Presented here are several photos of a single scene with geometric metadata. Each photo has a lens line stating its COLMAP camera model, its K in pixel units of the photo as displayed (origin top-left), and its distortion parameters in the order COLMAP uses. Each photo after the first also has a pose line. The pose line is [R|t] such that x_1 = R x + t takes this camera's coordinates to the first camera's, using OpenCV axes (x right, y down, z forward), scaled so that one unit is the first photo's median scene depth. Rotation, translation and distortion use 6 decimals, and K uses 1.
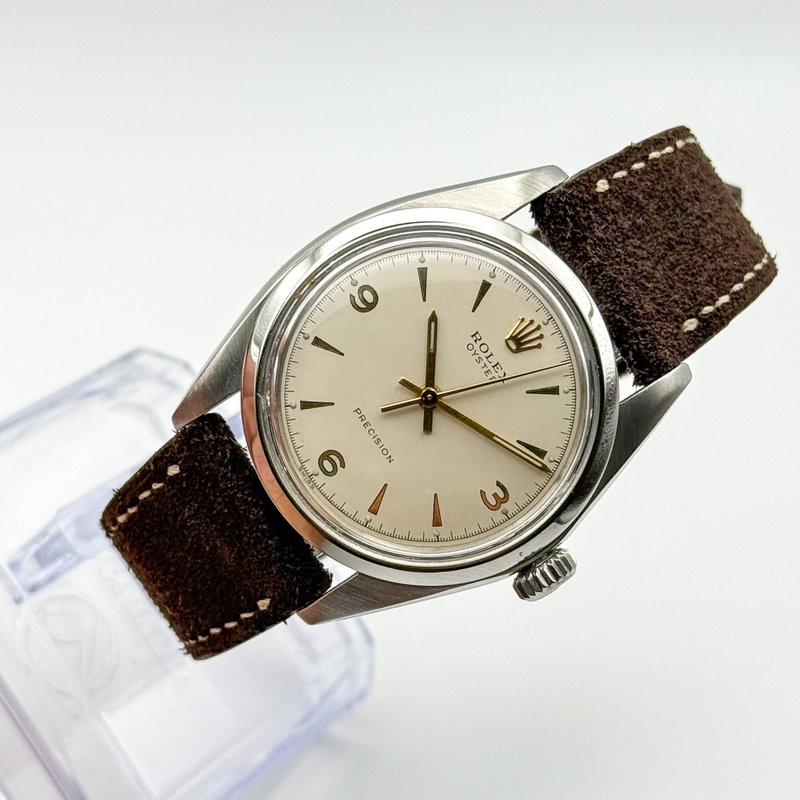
lens RADIAL K [[2438.8, 0, 400.0], [0, 2438.8, 400.0], [0, 0, 1]] dist [0.139655, -0.092019]
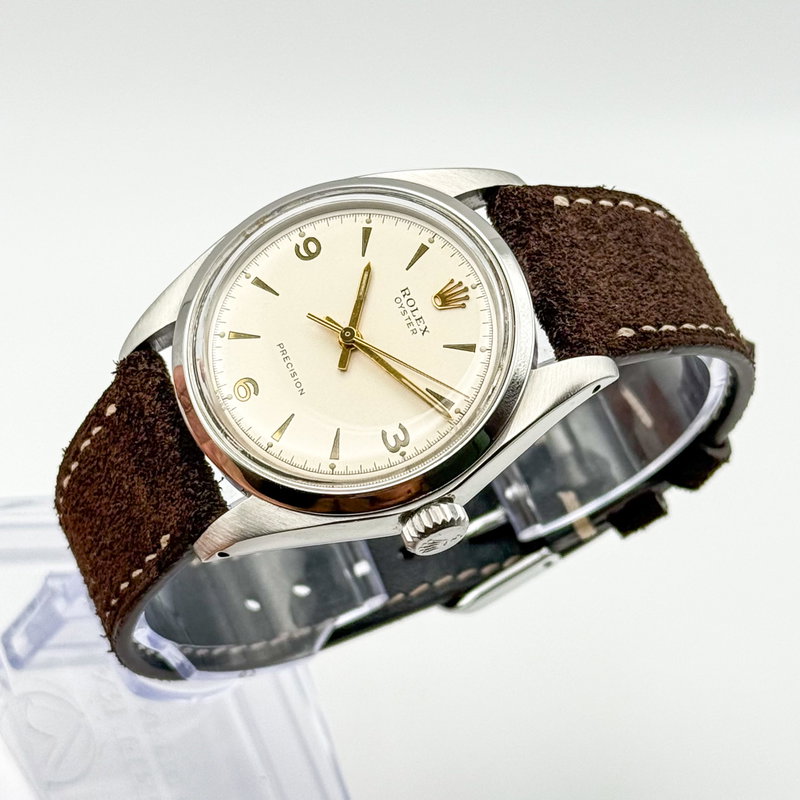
lens RADIAL K [[2438.8, 0, 400.0], [0, 2438.8, 400.0], [0, 0, 1]] dist [0.139655, -0.092019]
pose [[0.972585, 0.113211, -0.203131, 0.242533], [-0.181366, 0.915991, -0.357864, 0.383582], [0.145552, 0.384895, 0.911411, 0.077126]]
